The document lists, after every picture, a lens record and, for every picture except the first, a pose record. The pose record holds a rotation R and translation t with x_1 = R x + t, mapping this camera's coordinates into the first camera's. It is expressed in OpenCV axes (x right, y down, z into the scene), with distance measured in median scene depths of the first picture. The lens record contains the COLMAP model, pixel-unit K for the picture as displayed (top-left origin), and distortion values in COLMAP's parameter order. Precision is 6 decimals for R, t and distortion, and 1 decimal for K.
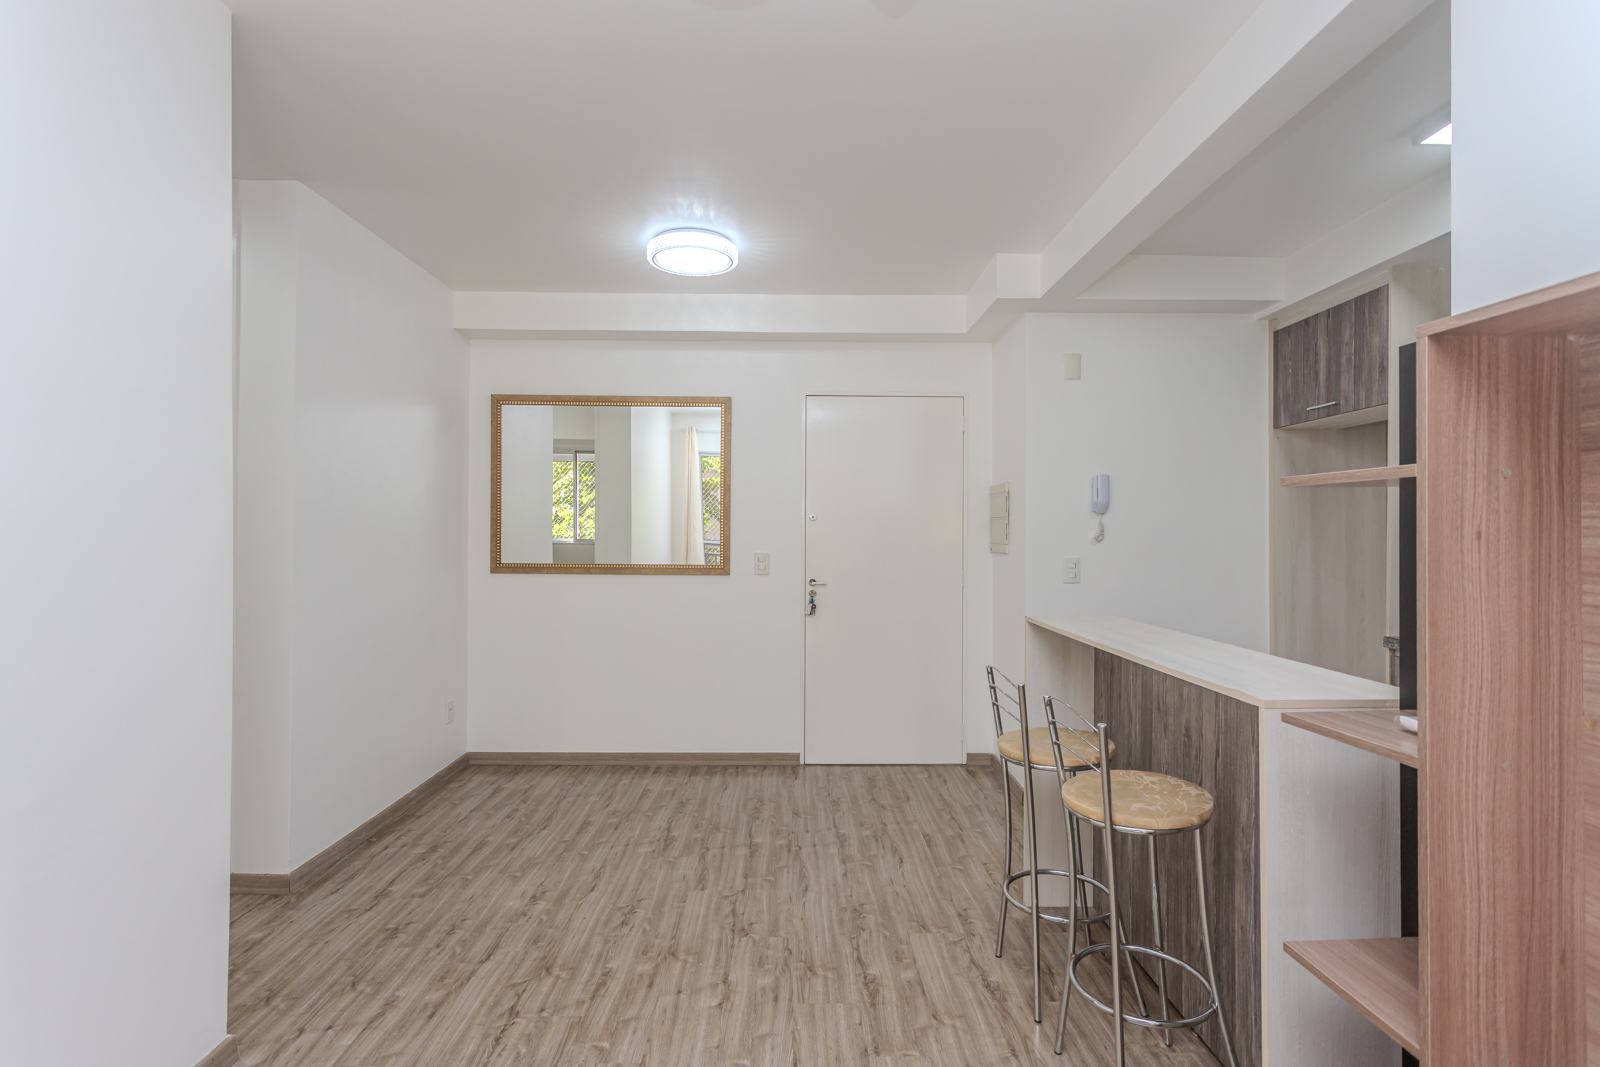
lens RADIAL K [[761.7, 0, 800.0], [0, 761.7, 533.5], [0, 0, 1]] dist [0.004033, 0.001001]
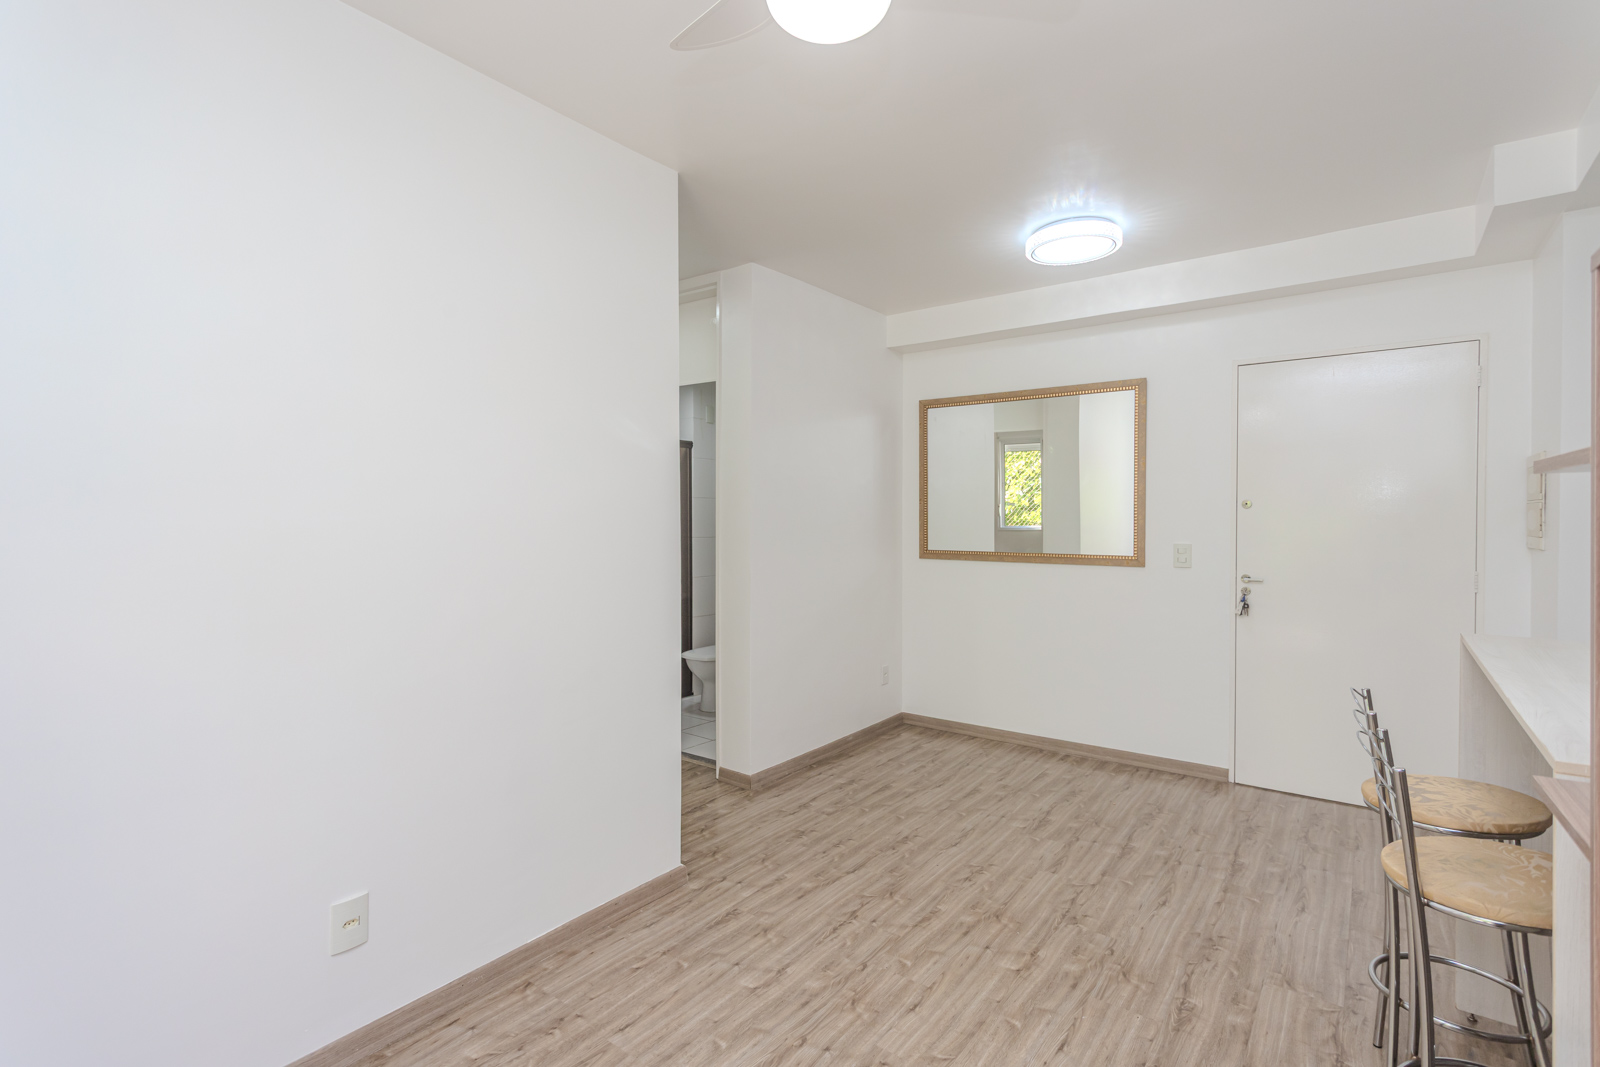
lens RADIAL K [[763.0, 0, 794.6], [0, 763.0, 533.8], [0, 0, 1]] dist [0.000871, 0.001505]
pose [[0.785704, 0.005962, -0.618574, 0.204557], [0.006678, 0.999814, 0.018119, -0.008891], [0.618566, -0.018367, 0.785518, -0.012585]]
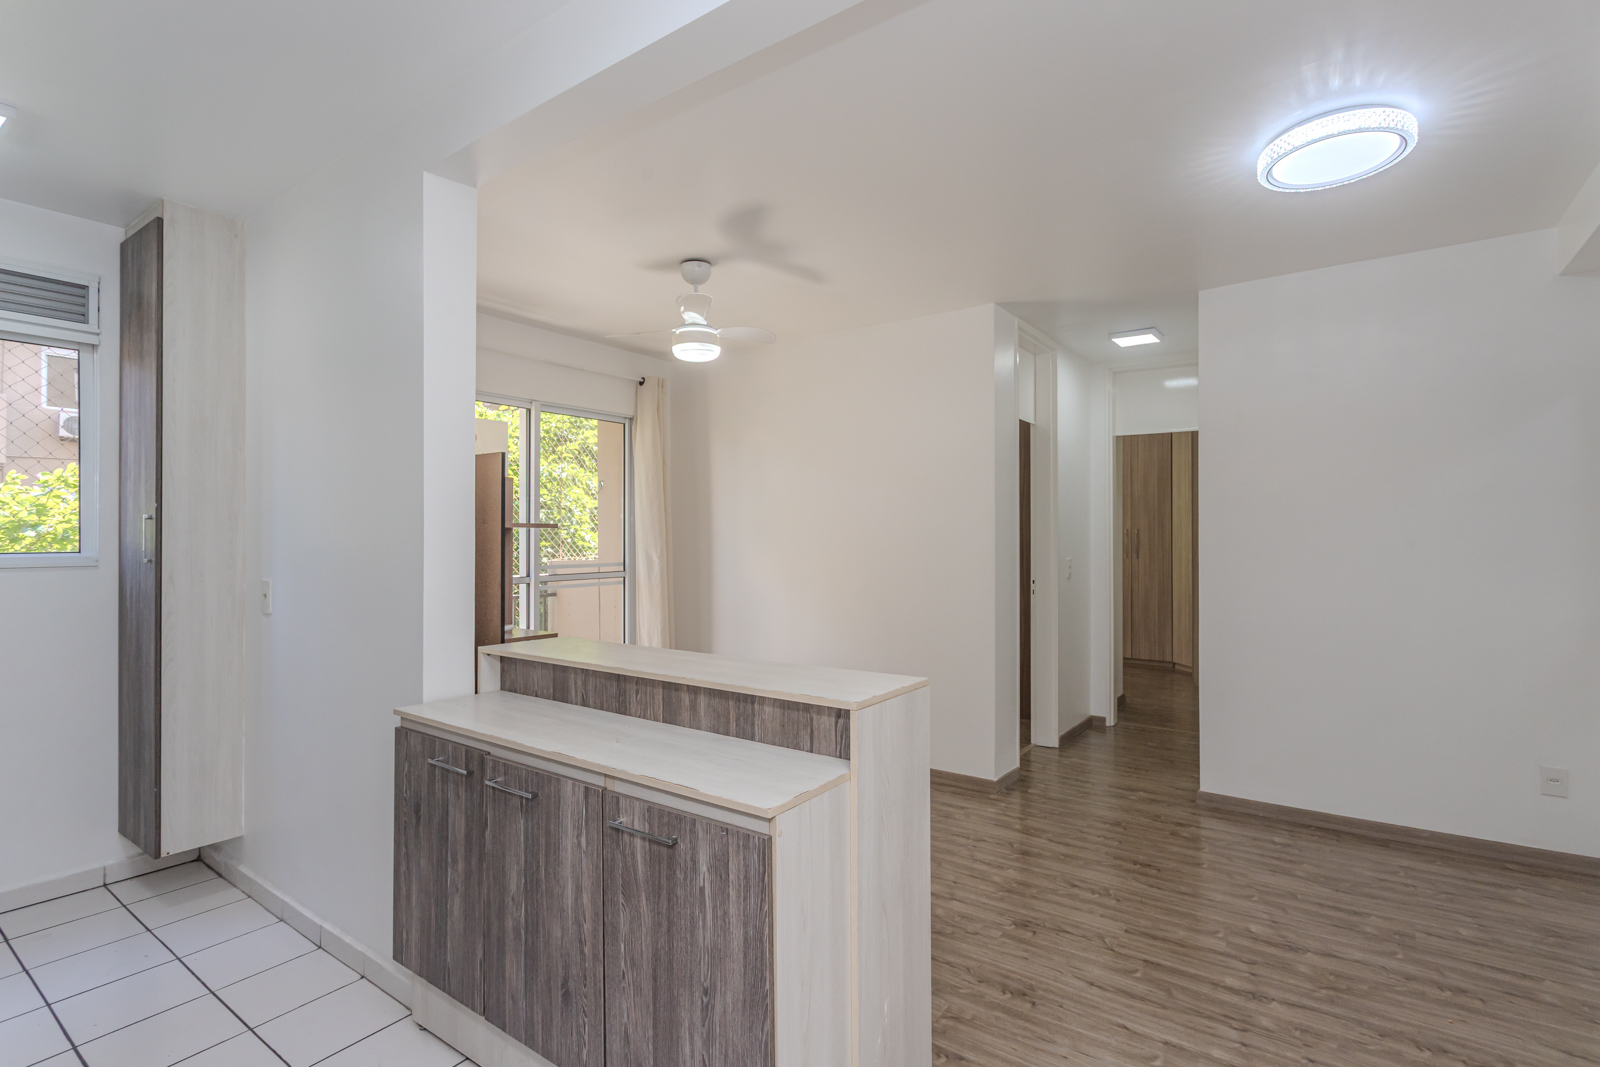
lens RADIAL K [[749.2, 0, 795.7], [0, 749.2, 533.1], [0, 0, 1]] dist [-0.001246, -0.000932]
pose [[-0.612517, -0.005124, -0.790441, 0.741448], [0.005078, 0.999933, -0.010417, -0.007481], [0.790441, -0.010394, -0.612450, 1.100834]]
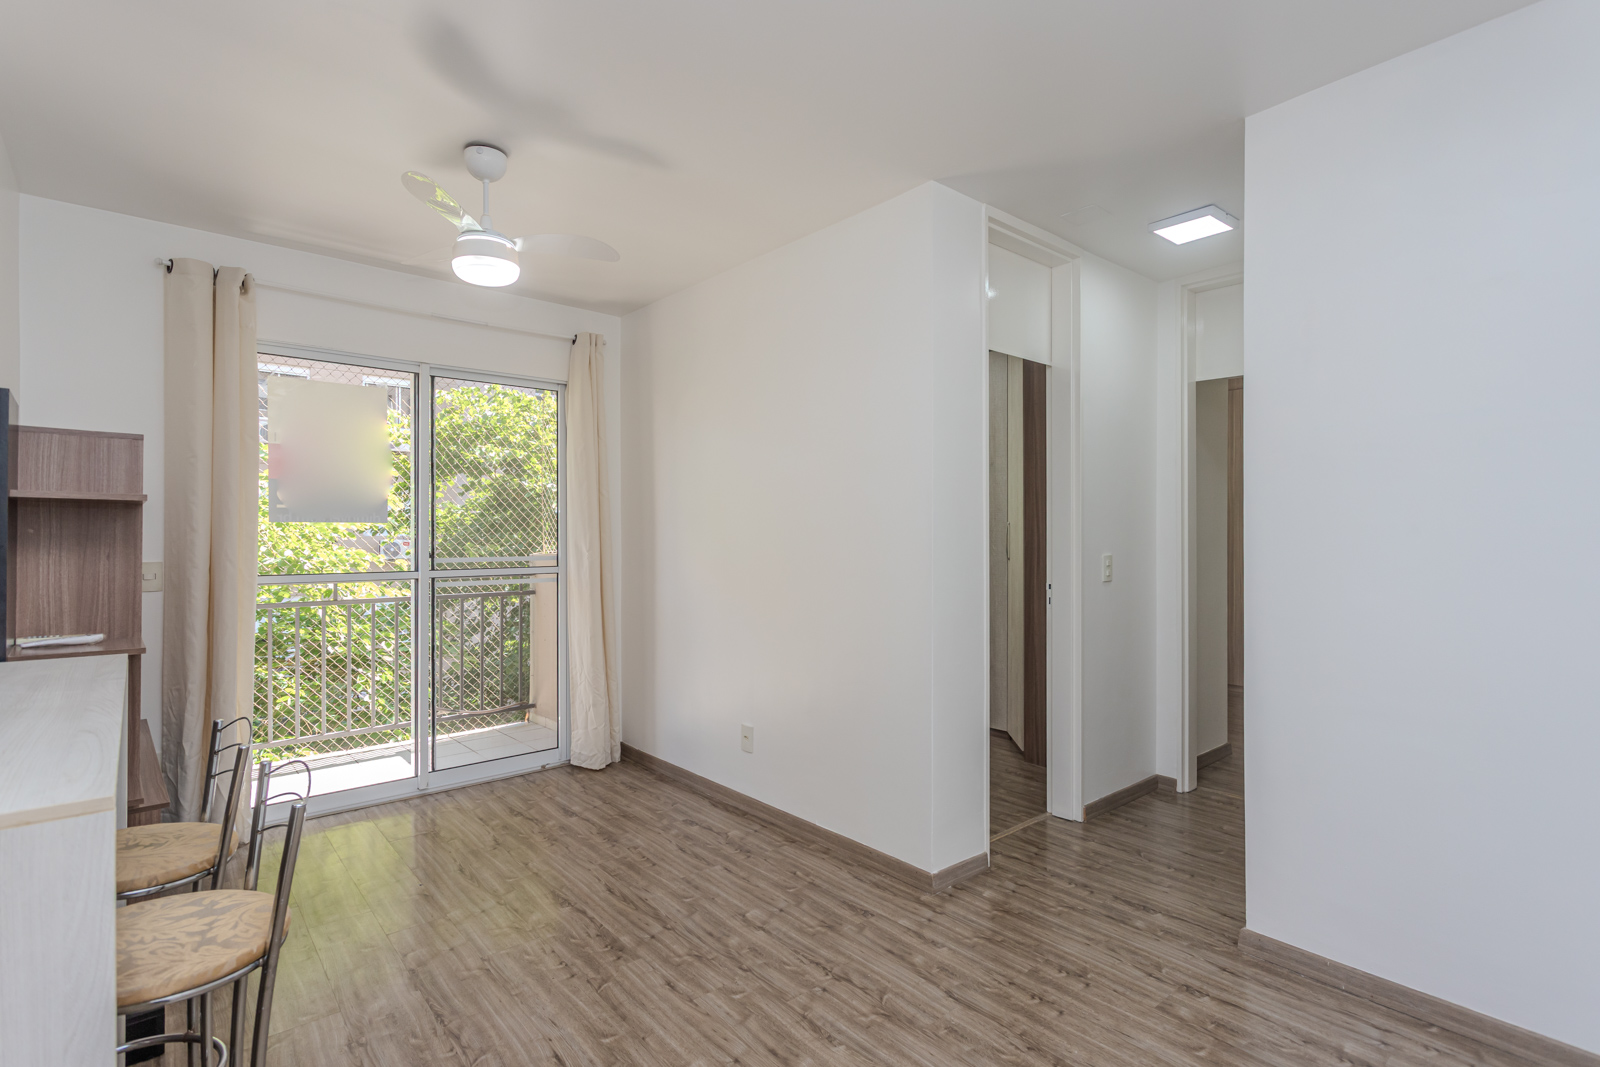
lens RADIAL K [[769.4, 0, 800.1], [0, 769.4, 542.1], [0, 0, 1]] dist [0.002126, 0.000444]
pose [[-0.771491, 0.003506, -0.636230, 0.233850], [0.000321, 0.999987, 0.005120, 0.005471], [0.636240, 0.003746, -0.771482, 1.181325]]
